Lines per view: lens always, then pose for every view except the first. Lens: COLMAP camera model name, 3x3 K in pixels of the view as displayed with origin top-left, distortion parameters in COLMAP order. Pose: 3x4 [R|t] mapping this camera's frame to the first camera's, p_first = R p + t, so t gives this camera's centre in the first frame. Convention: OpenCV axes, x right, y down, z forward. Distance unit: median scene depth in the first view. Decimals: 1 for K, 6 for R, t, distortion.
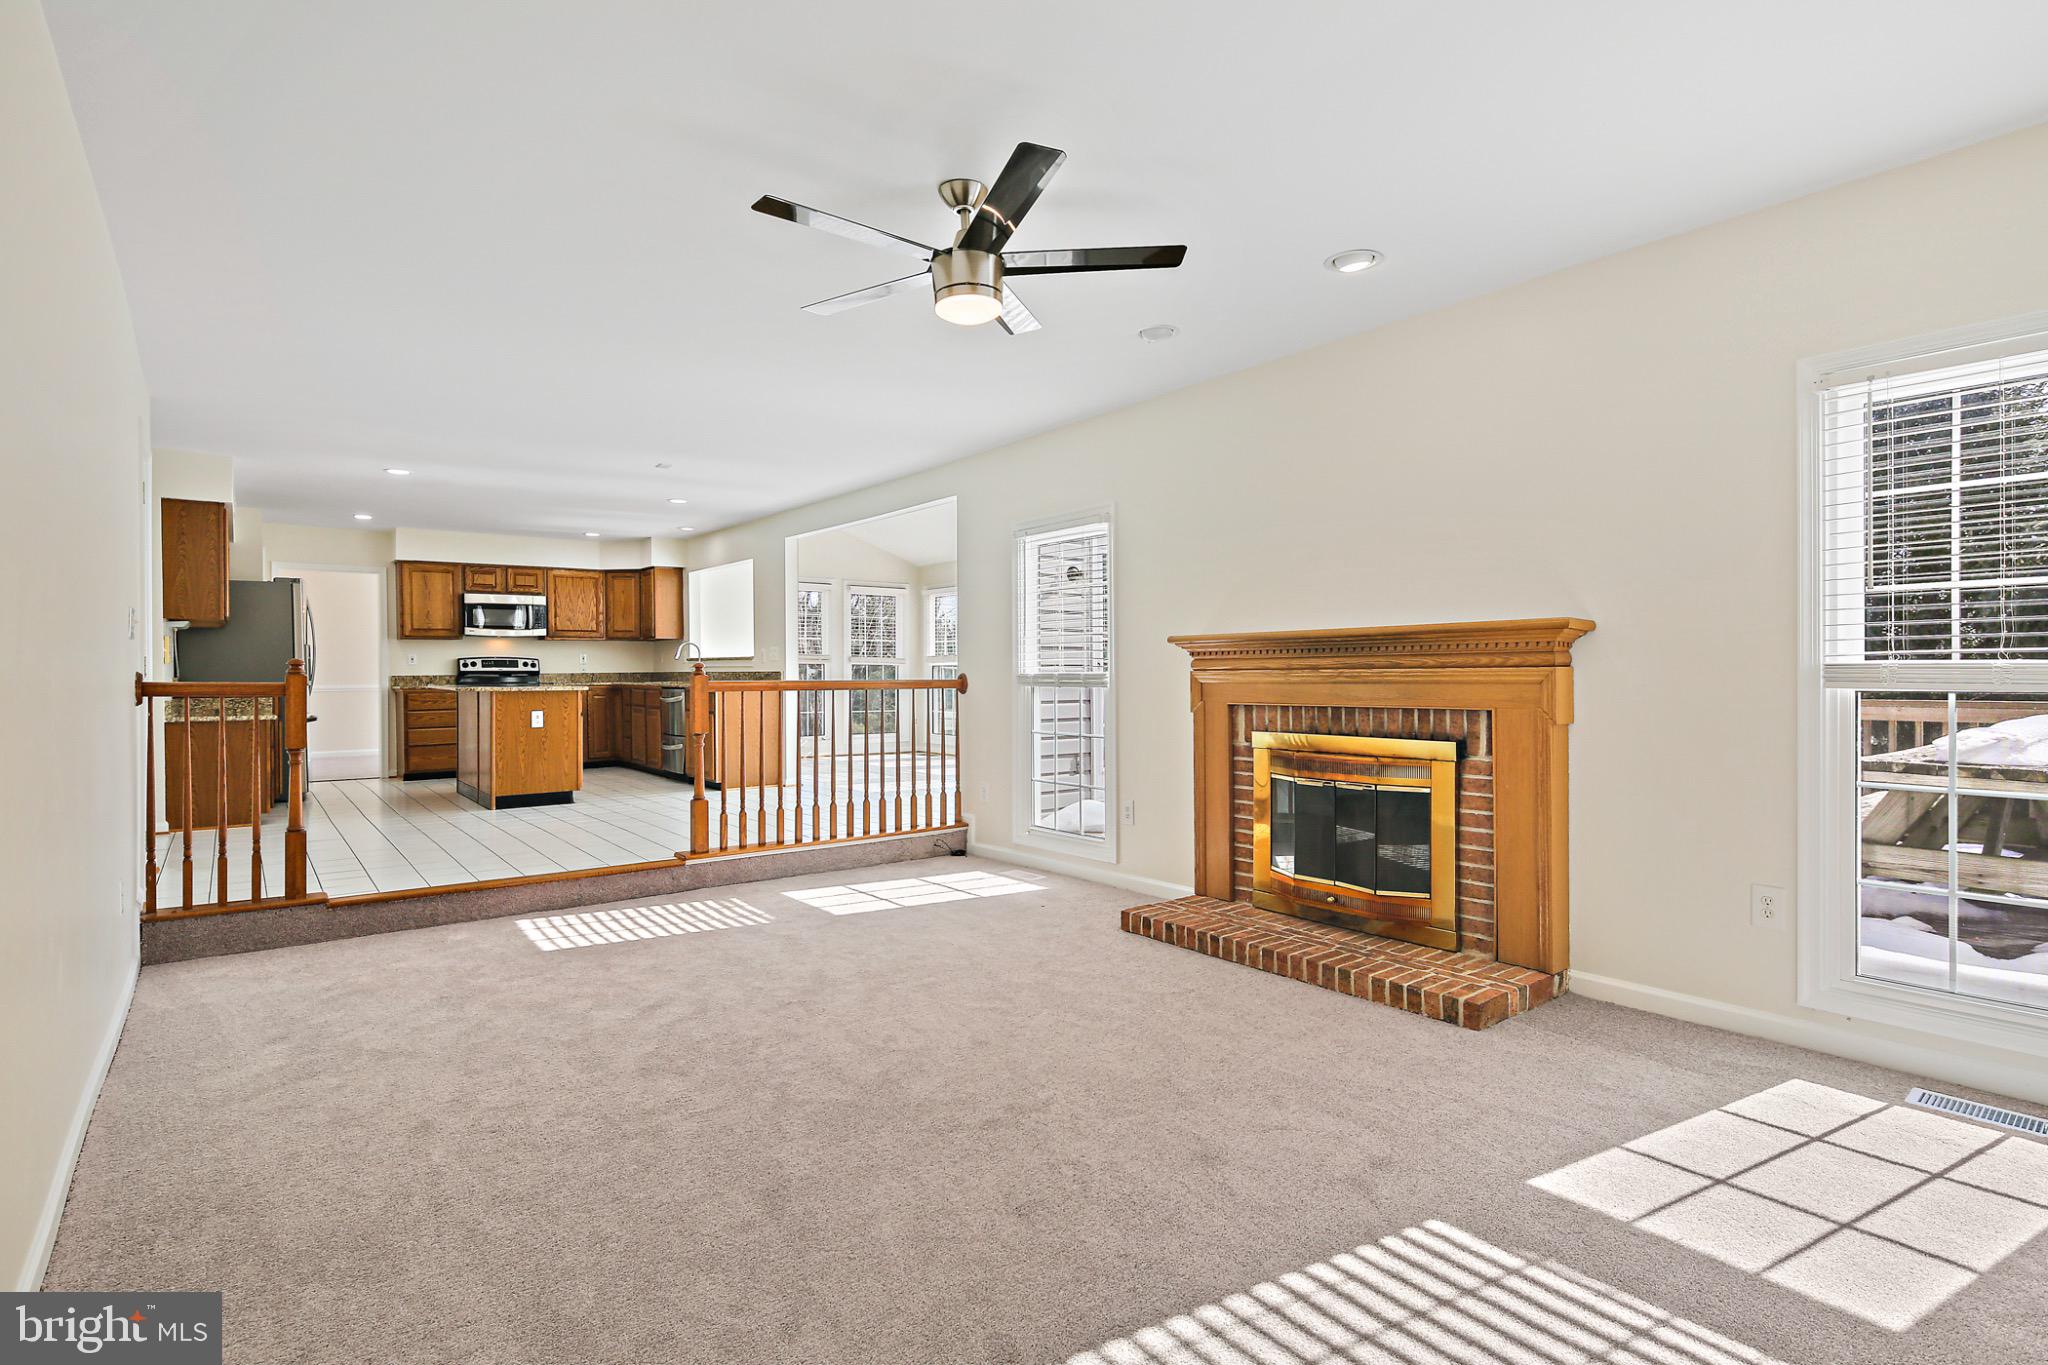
lens RADIAL K [[991.0, 0, 1020.9], [0, 991.0, 685.1], [0, 0, 1]] dist [0.011629, -0.000137]
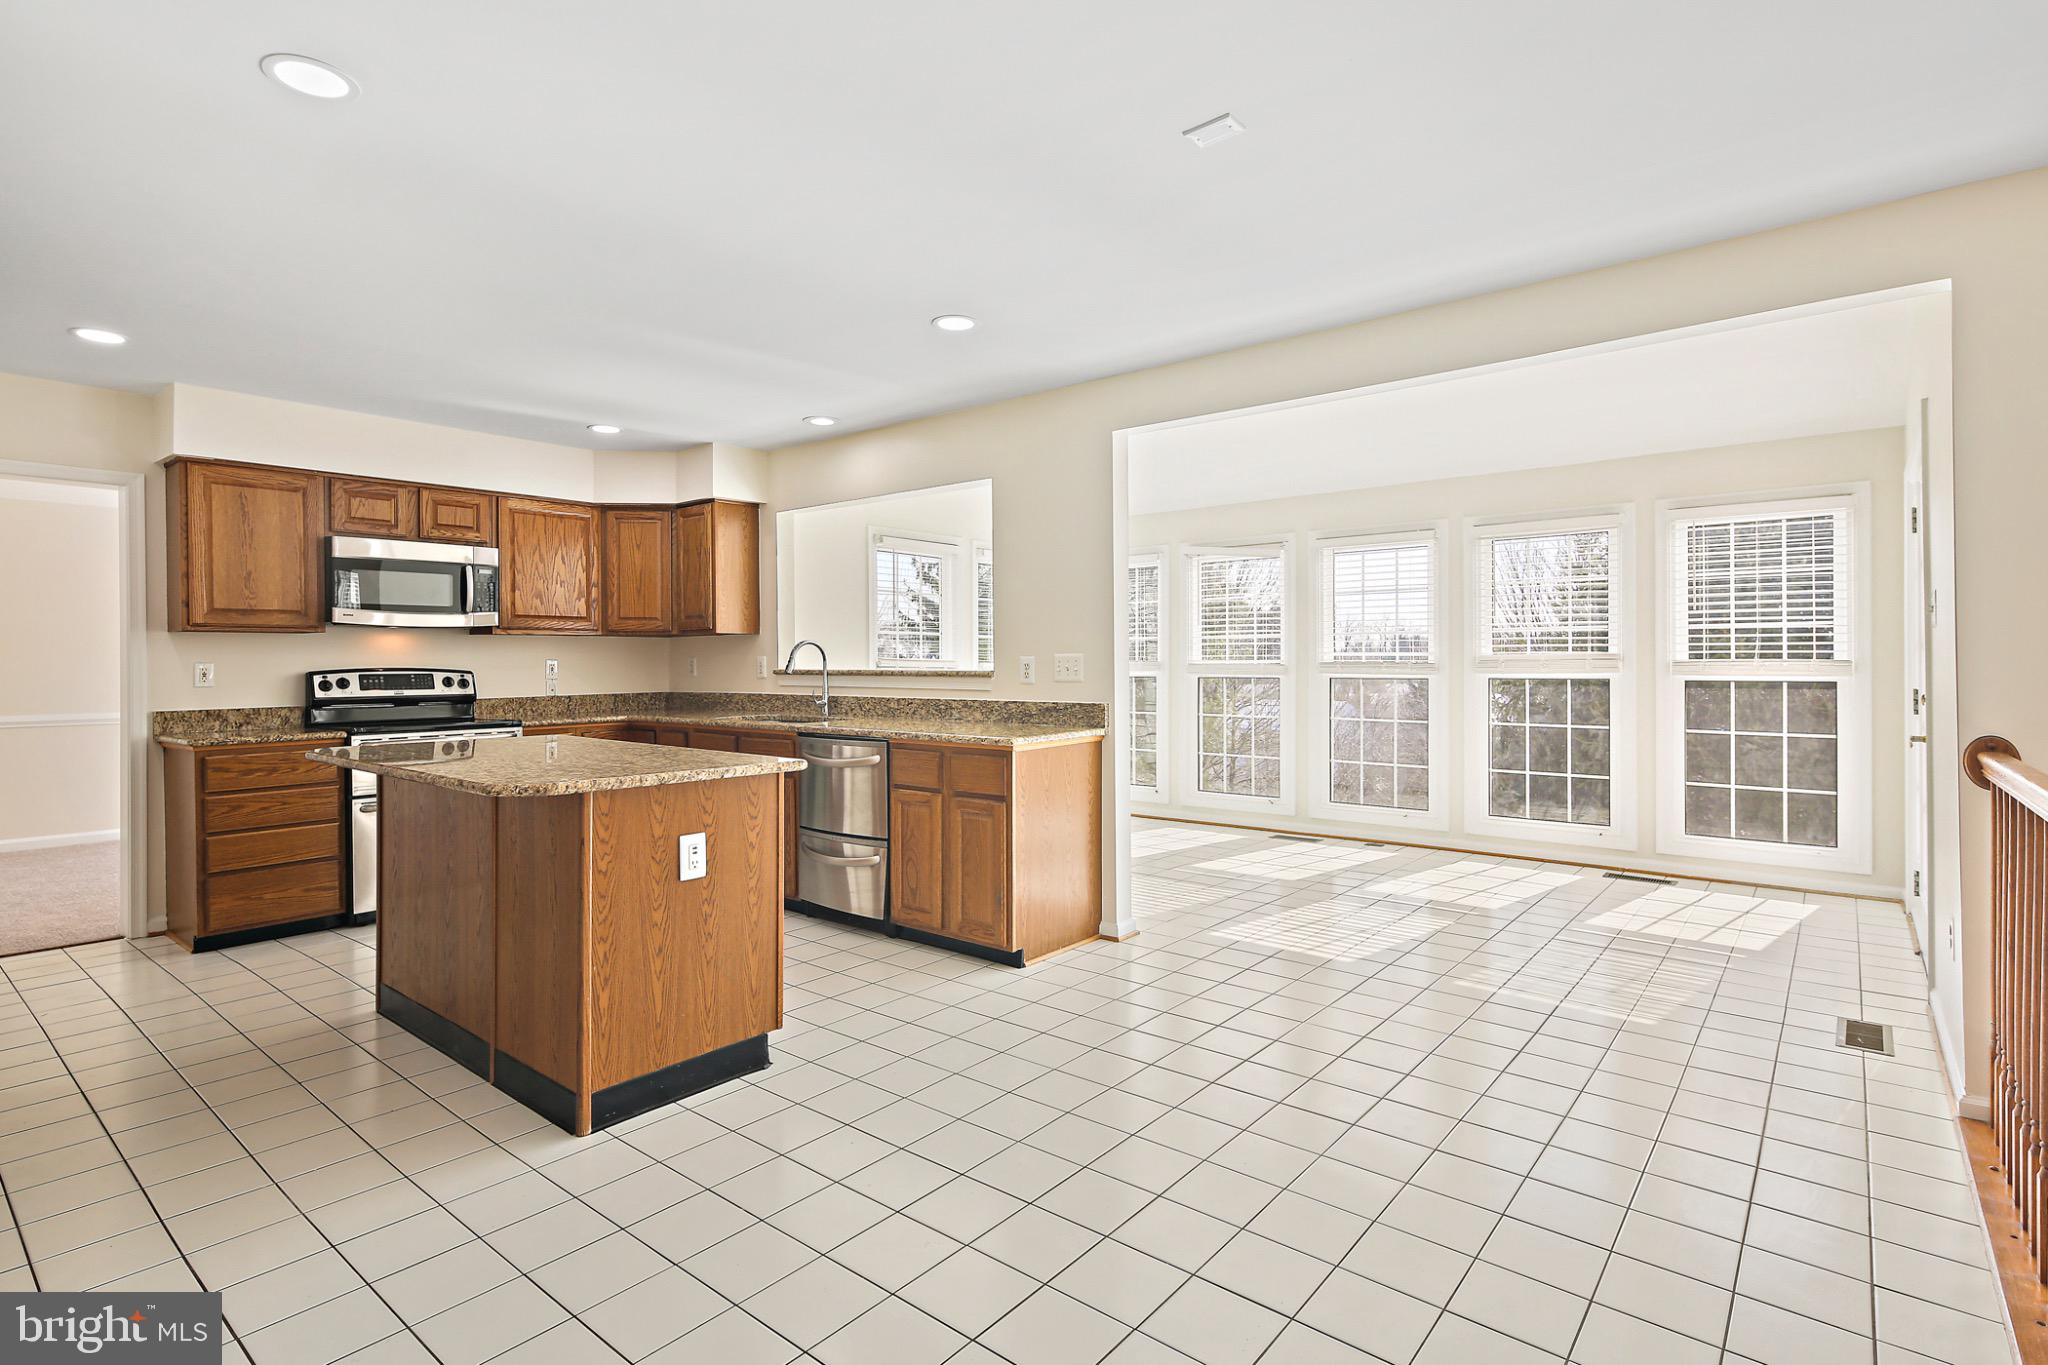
lens RADIAL K [[993.9, 0, 1025.9], [0, 993.9, 665.2], [0, 0, 1]] dist [0.004518, -0.001693]
pose [[0.977005, -0.000590, 0.213218, -0.333711], [0.003216, 0.999923, -0.011970, -0.023486], [-0.213194, 0.012380, 0.976931, 0.461239]]
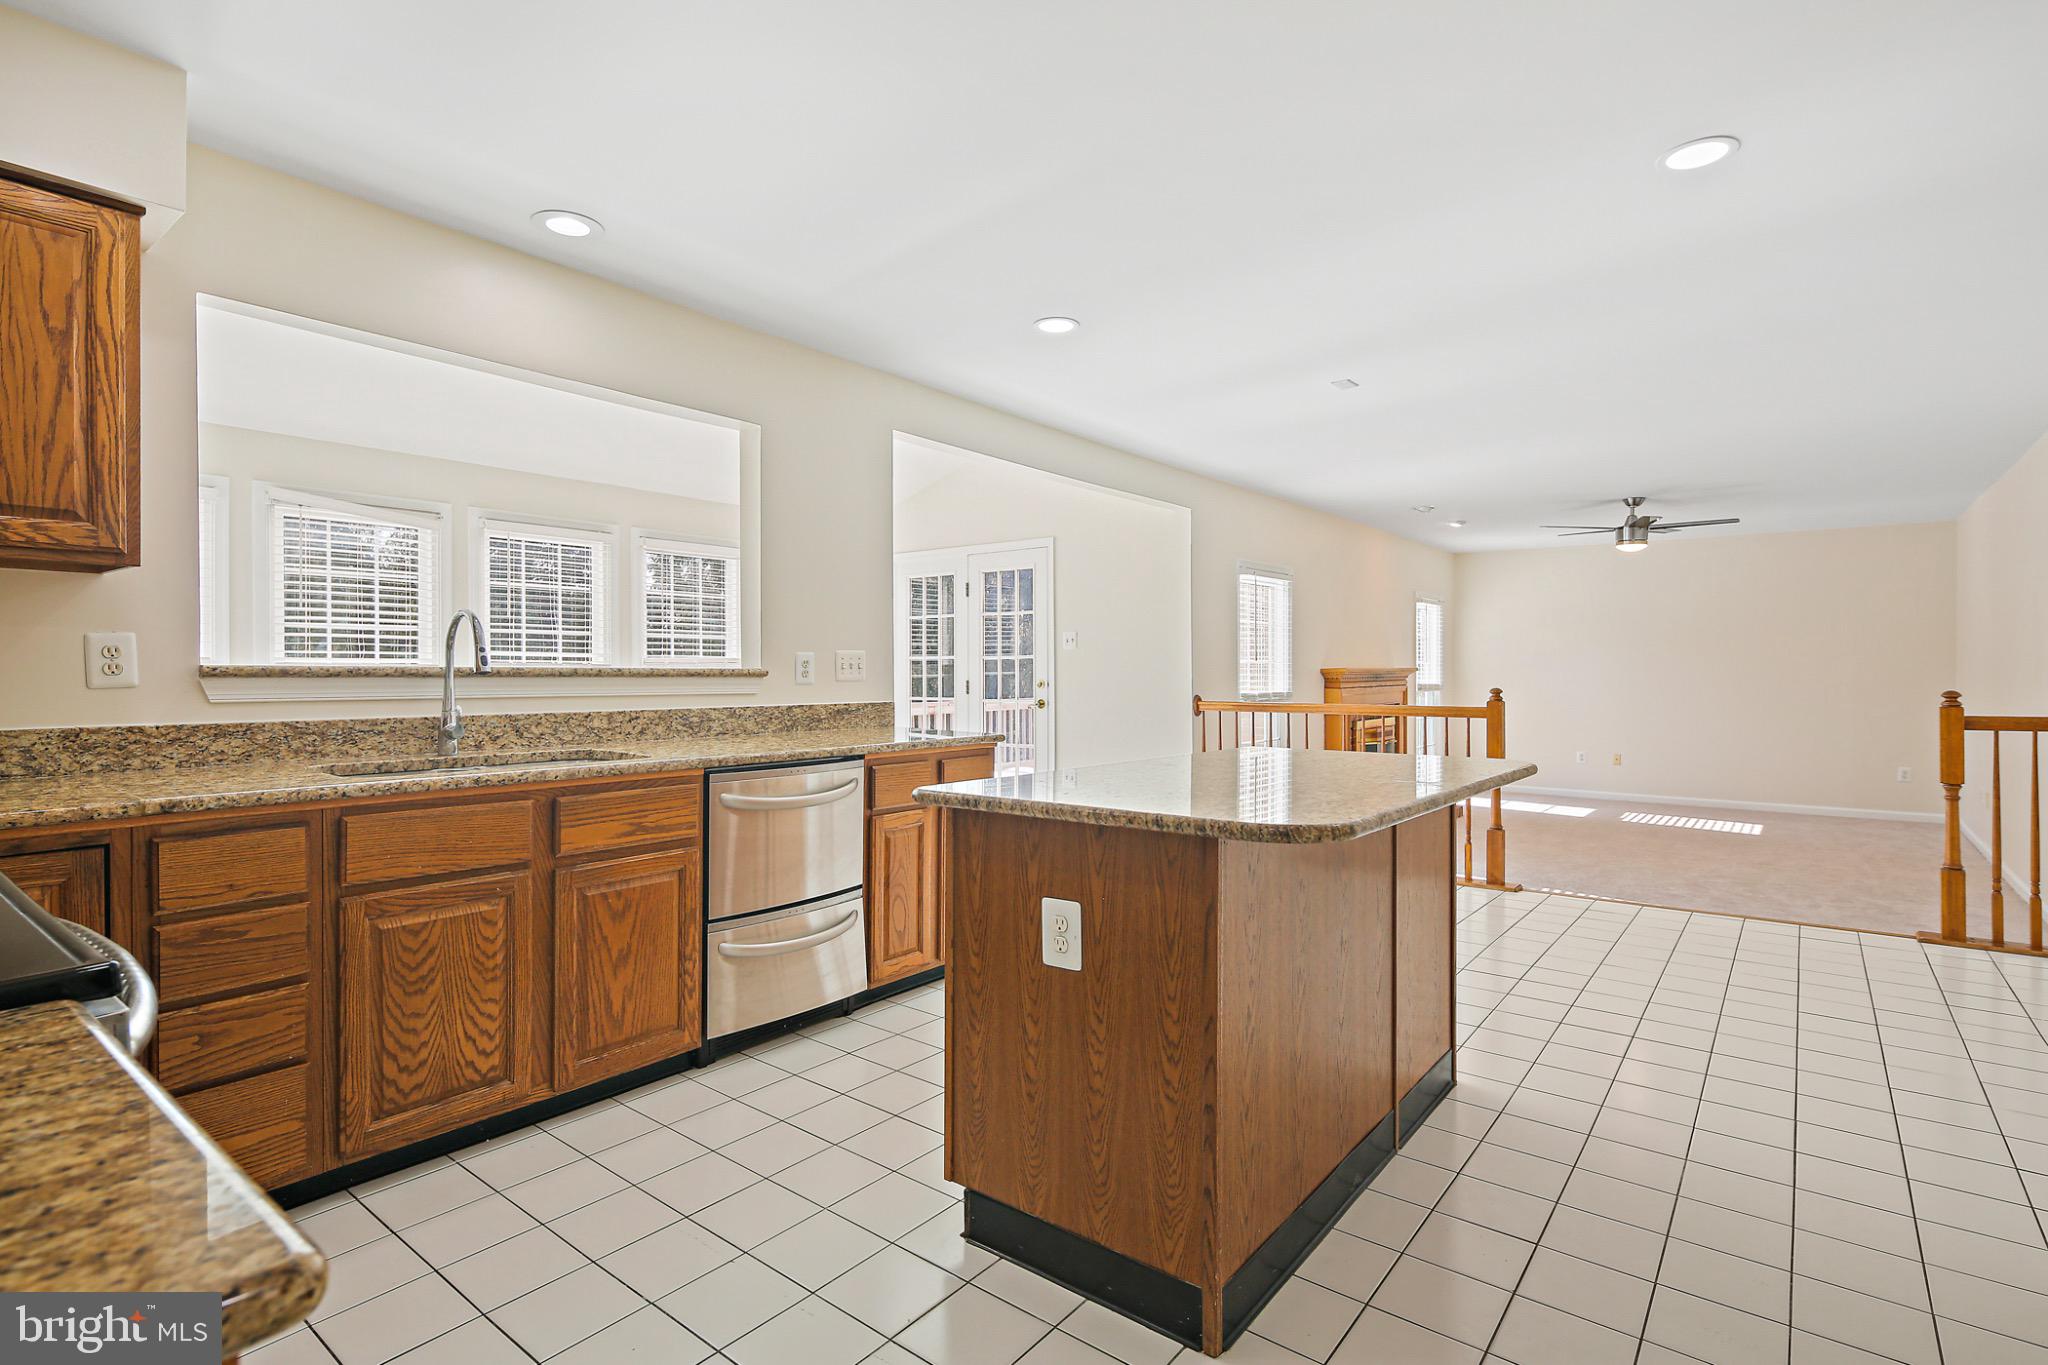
lens RADIAL K [[993.9, 0, 1025.9], [0, 993.9, 665.2], [0, 0, 1]] dist [0.004518, -0.001693]
pose [[-0.231771, 0.002432, 0.972767, -0.636527], [0.007212, 0.999974, -0.000781, -0.026947], [-0.972744, 0.006835, -0.231782, 0.913830]]
